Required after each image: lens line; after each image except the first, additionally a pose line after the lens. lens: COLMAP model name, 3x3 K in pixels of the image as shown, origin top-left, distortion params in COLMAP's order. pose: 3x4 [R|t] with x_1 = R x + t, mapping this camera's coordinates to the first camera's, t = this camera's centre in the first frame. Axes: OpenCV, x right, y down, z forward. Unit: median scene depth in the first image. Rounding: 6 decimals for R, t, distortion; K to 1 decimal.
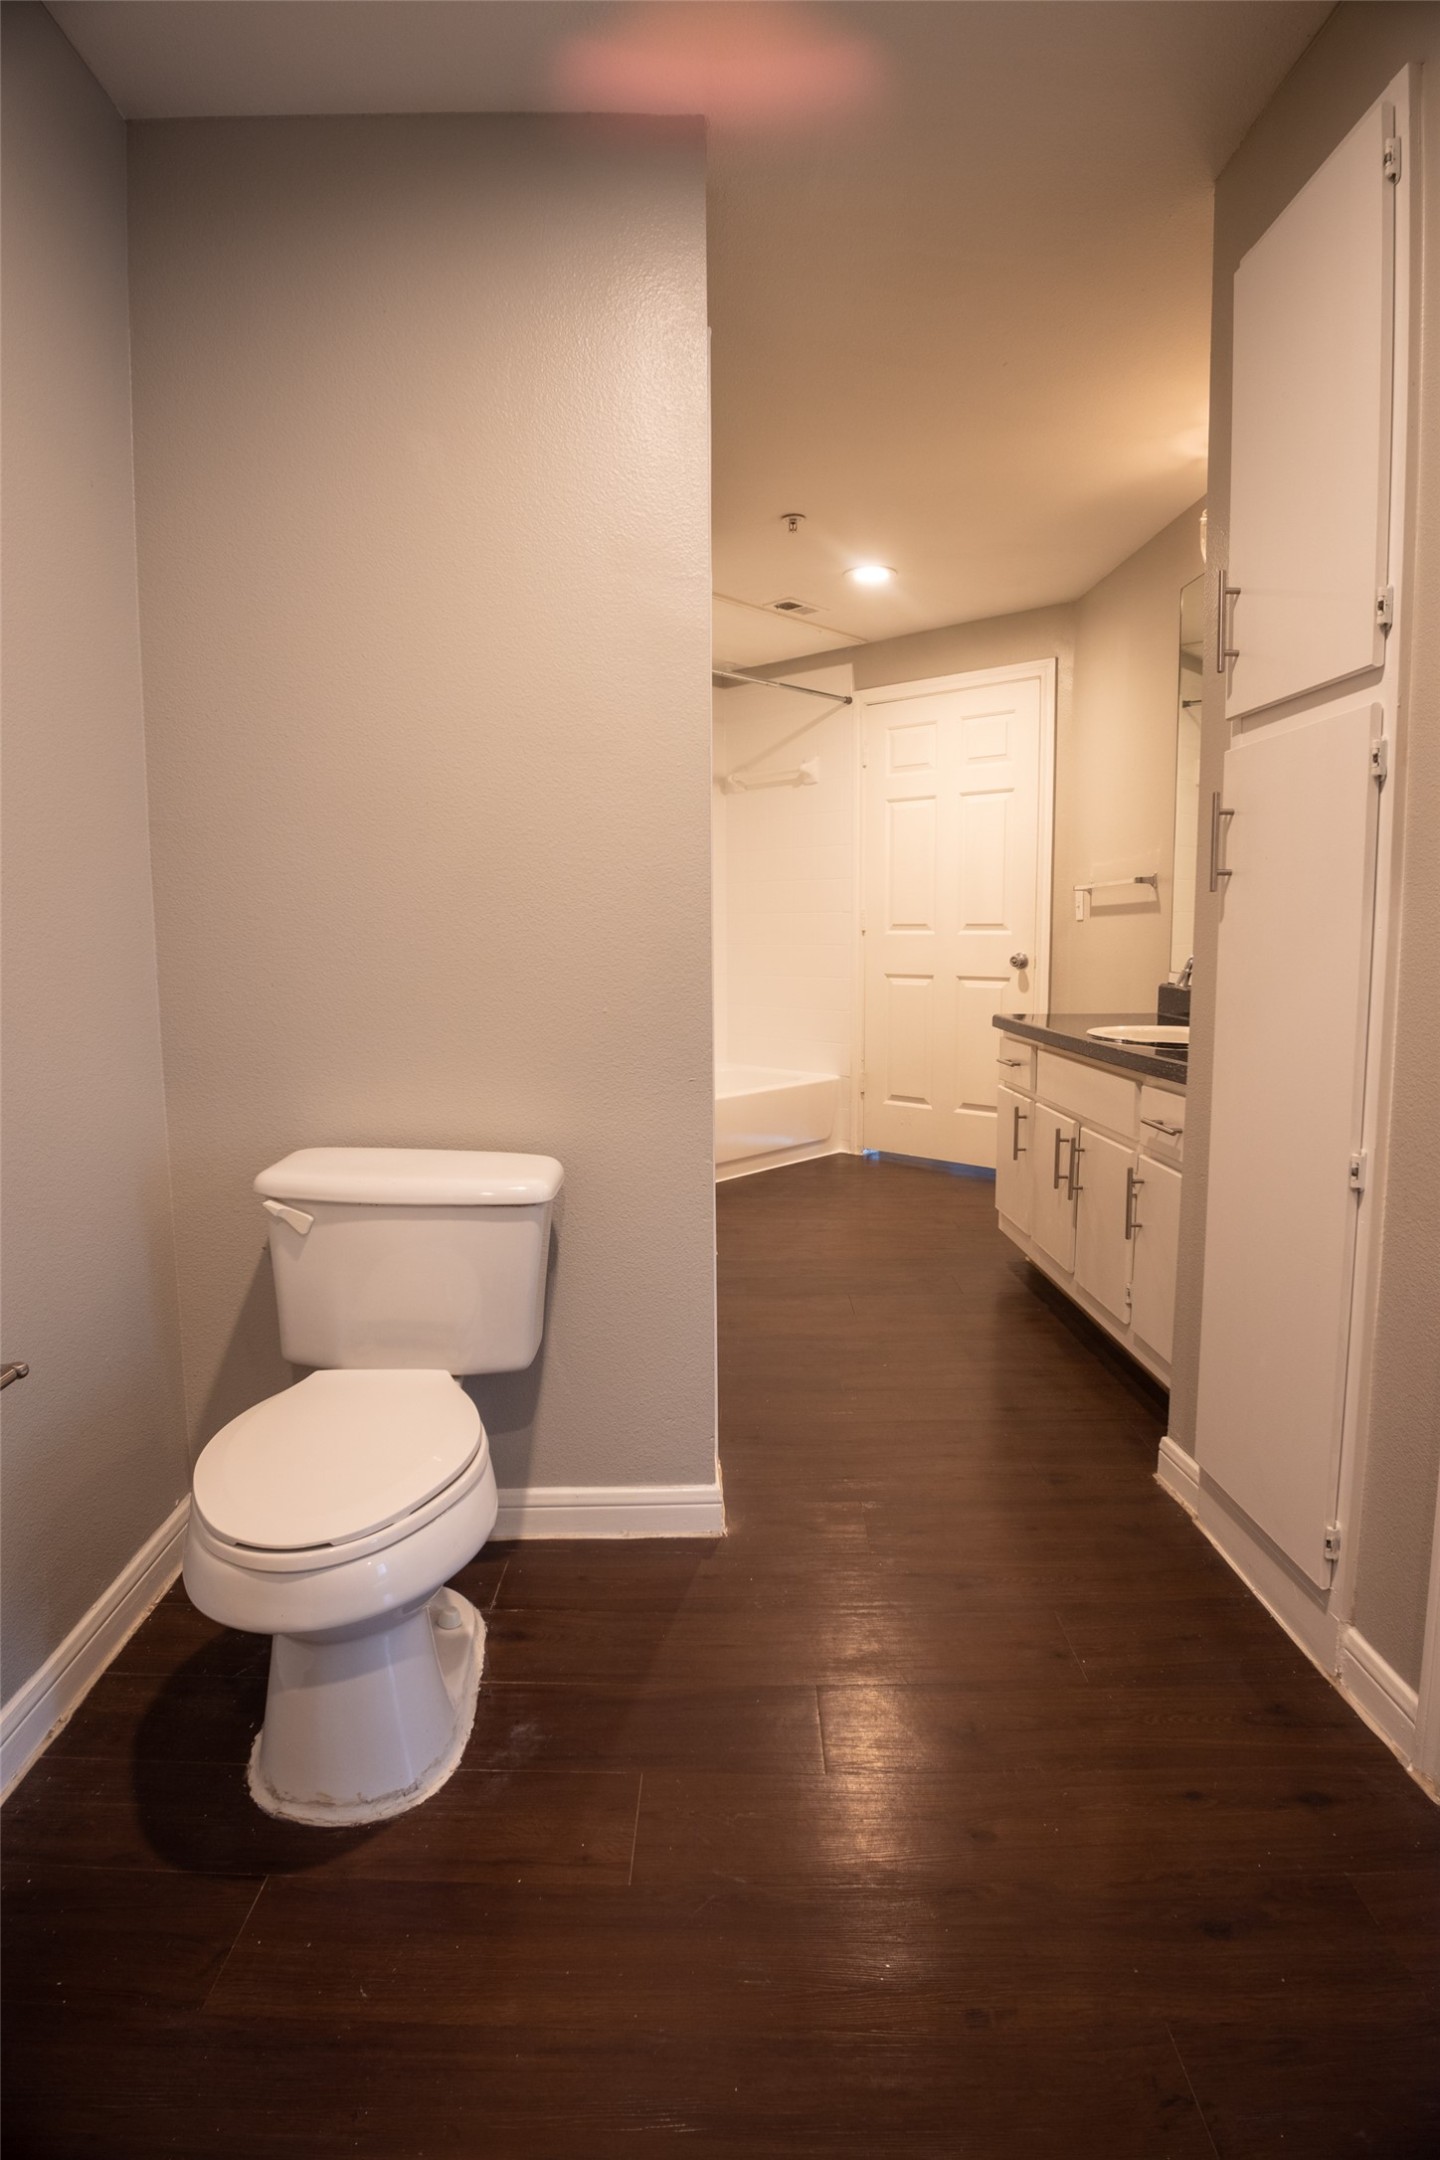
lens RADIAL K [[1163.3, 0, 714.8], [0, 1163.3, 1078.4], [0, 0, 1]] dist [-0.057318, 0.000907]
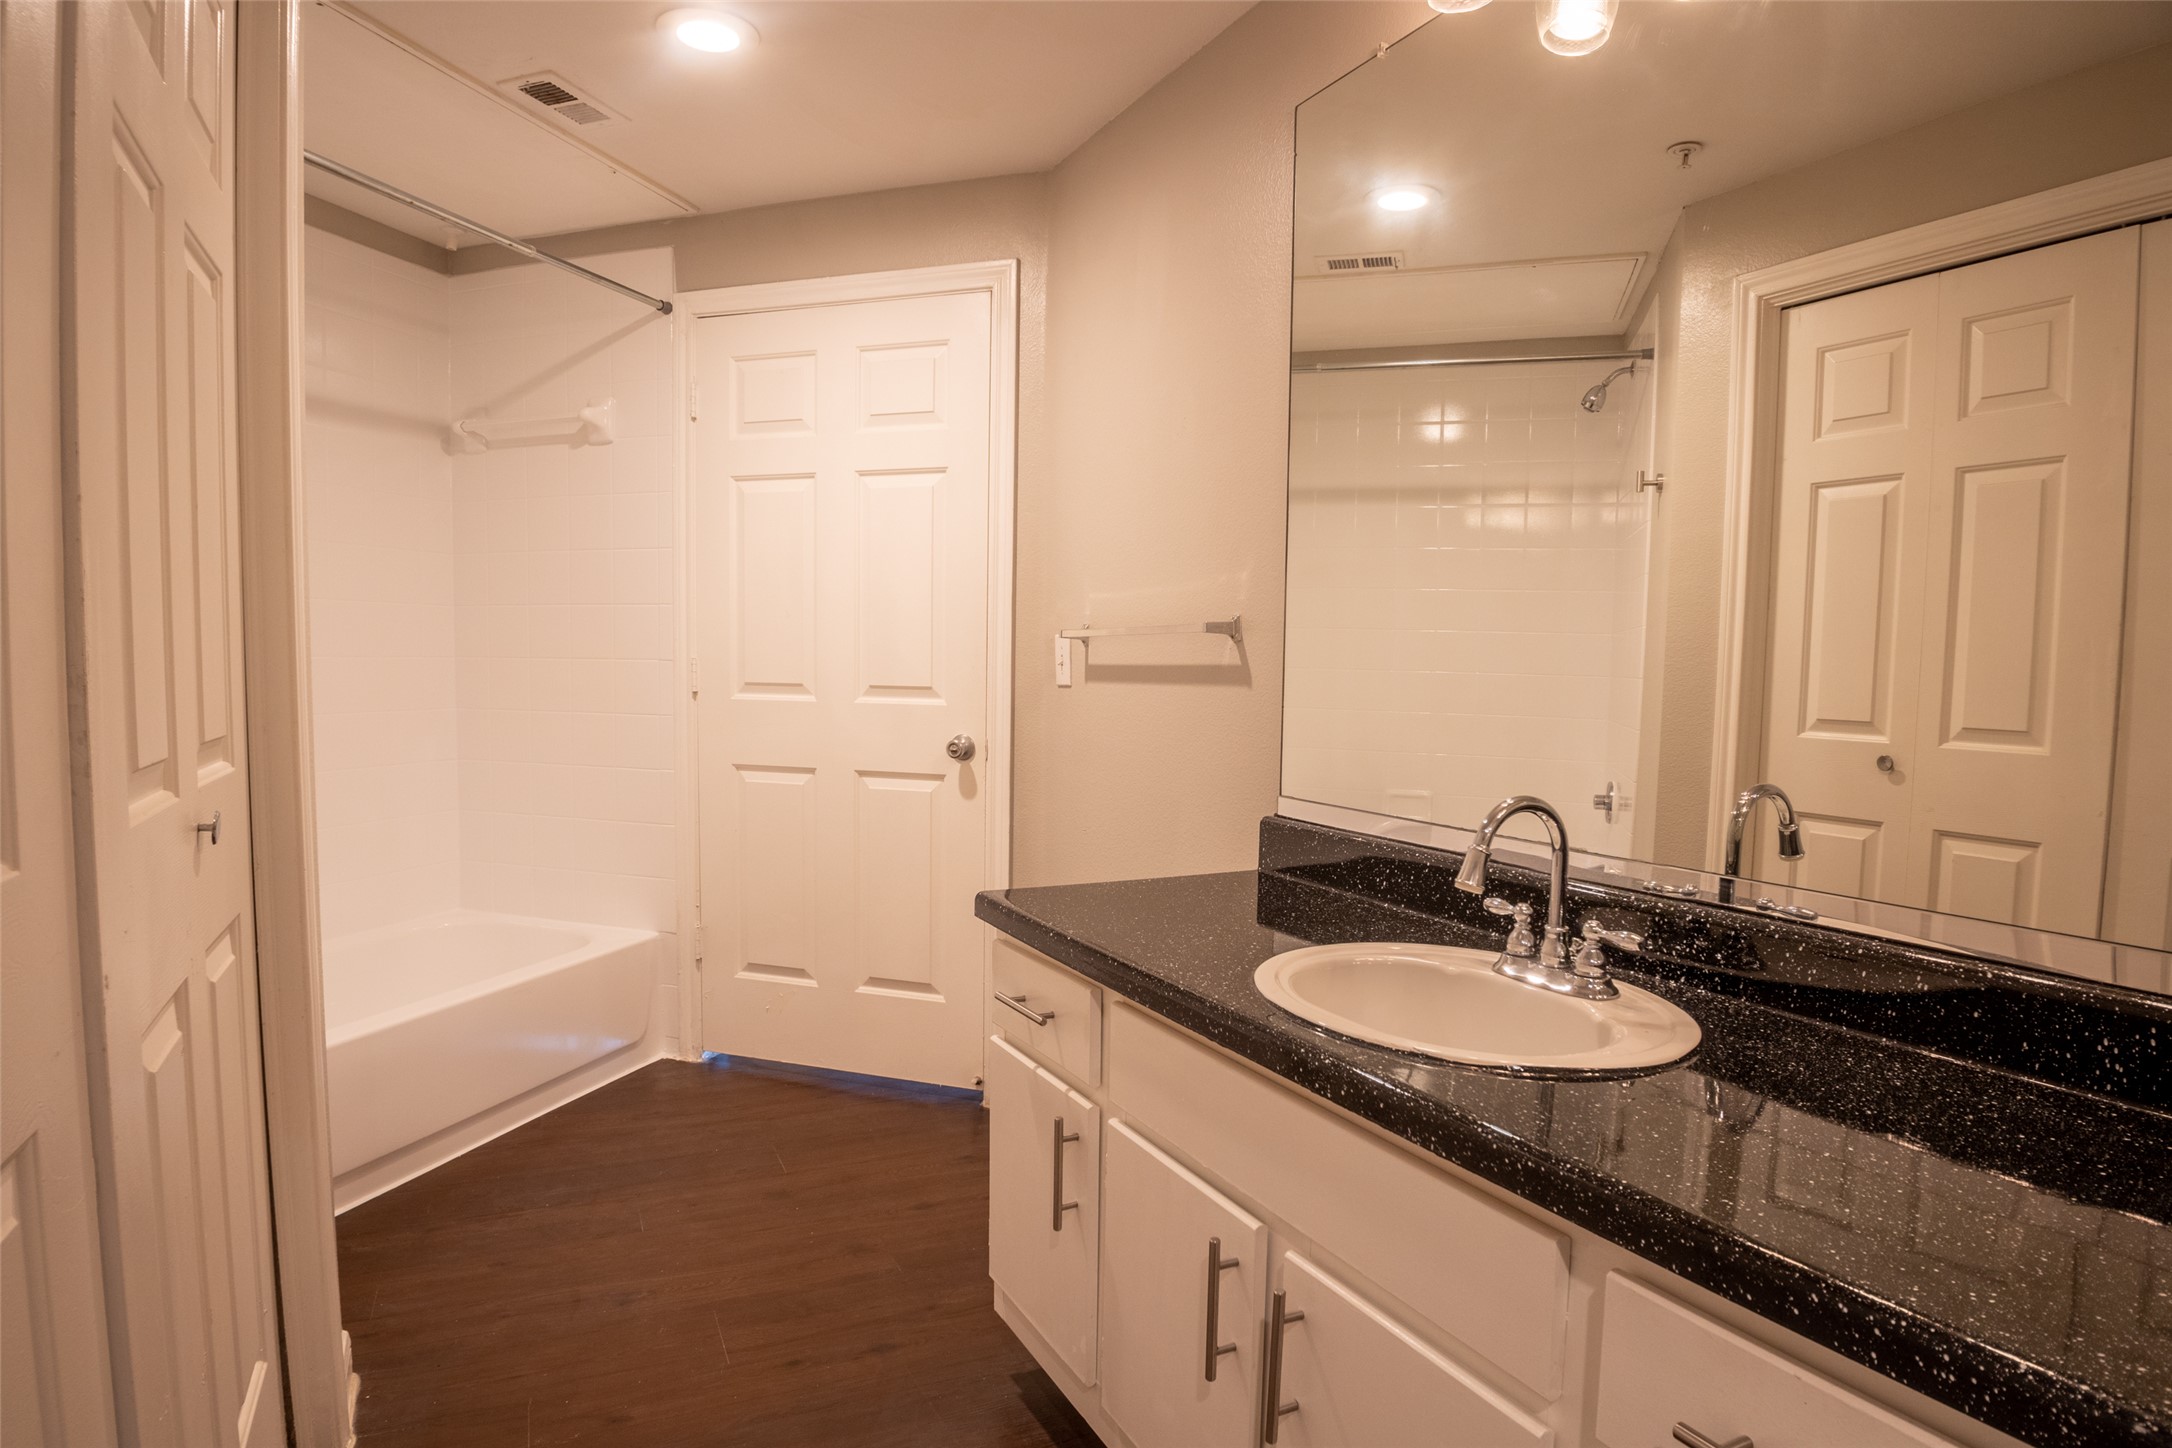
lens RADIAL K [[1169.8, 0, 1071.4], [0, 1169.8, 757.0], [0, 0, 1]] dist [-0.057318, 0.000907]
pose [[0.903481, -0.013831, 0.428405, 0.050324], [0.032039, 0.998862, -0.035319, -0.071897], [-0.427429, 0.045636, 0.902896, 0.410180]]
